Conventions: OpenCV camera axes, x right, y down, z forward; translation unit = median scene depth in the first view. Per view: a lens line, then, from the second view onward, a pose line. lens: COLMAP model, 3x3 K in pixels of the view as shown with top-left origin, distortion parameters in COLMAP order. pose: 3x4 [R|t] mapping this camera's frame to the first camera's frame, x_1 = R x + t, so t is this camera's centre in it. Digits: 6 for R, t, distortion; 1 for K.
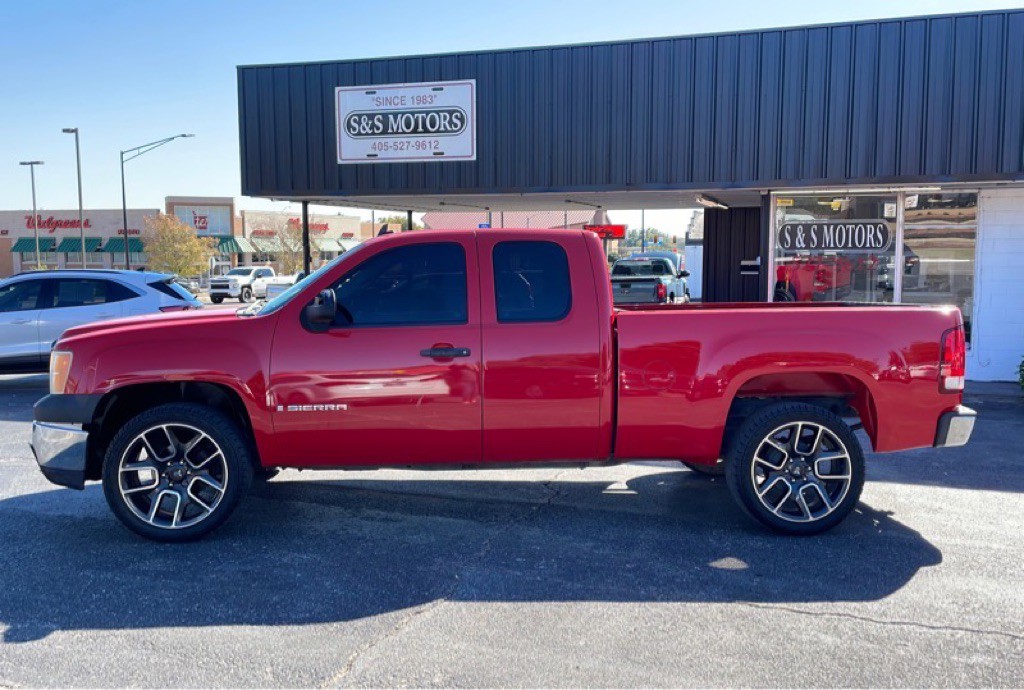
lens RADIAL K [[881.9, 0, 513.2], [0, 881.9, 335.4], [0, 0, 1]] dist [0.052424, -0.053995]
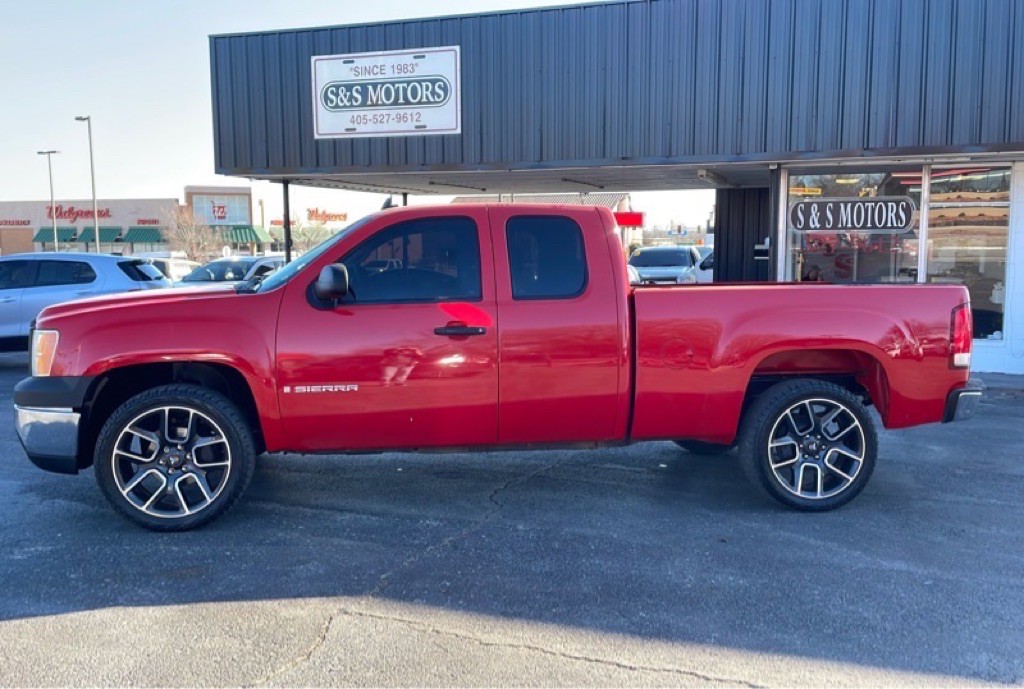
lens RADIAL K [[881.9, 0, 515.7], [0, 881.9, 333.9], [0, 0, 1]] dist [0.052424, -0.053995]
pose [[0.999675, 0.001726, -0.025426, 0.039139], [-0.001514, 0.999964, 0.008364, 0.002955], [0.025440, -0.008322, 0.999642, 0.076255]]
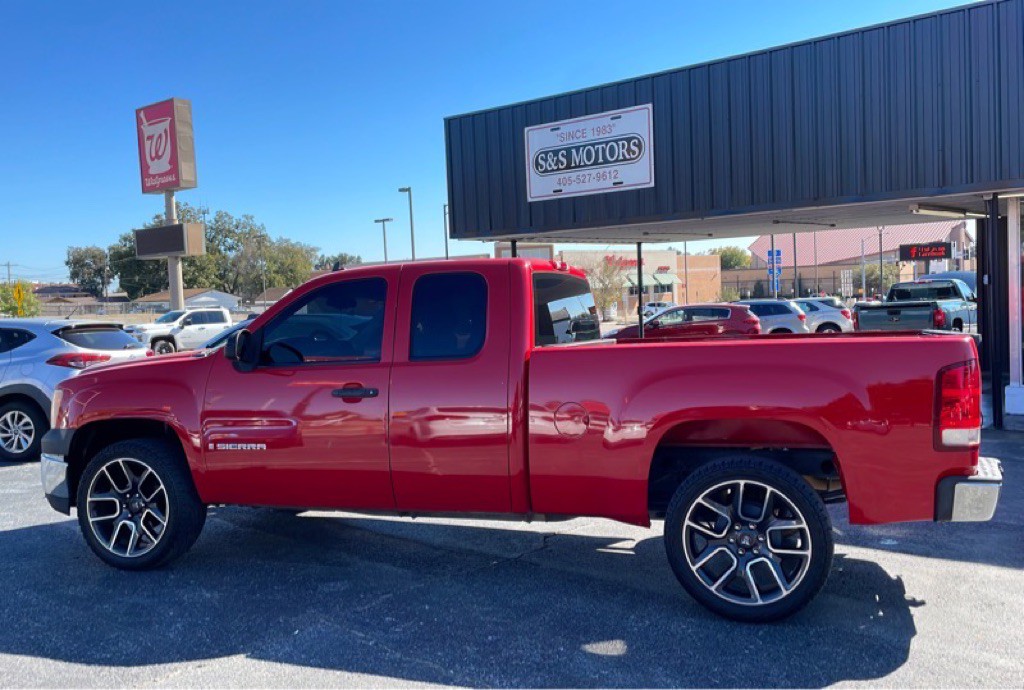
lens RADIAL K [[881.9, 0, 508.2], [0, 881.9, 334.2], [0, 0, 1]] dist [0.052424, -0.053995]
pose [[0.927359, -0.020424, -0.373615, 0.163651], [0.005688, 0.999163, -0.040503, -0.001629], [0.374129, 0.035435, 0.926699, 0.062013]]
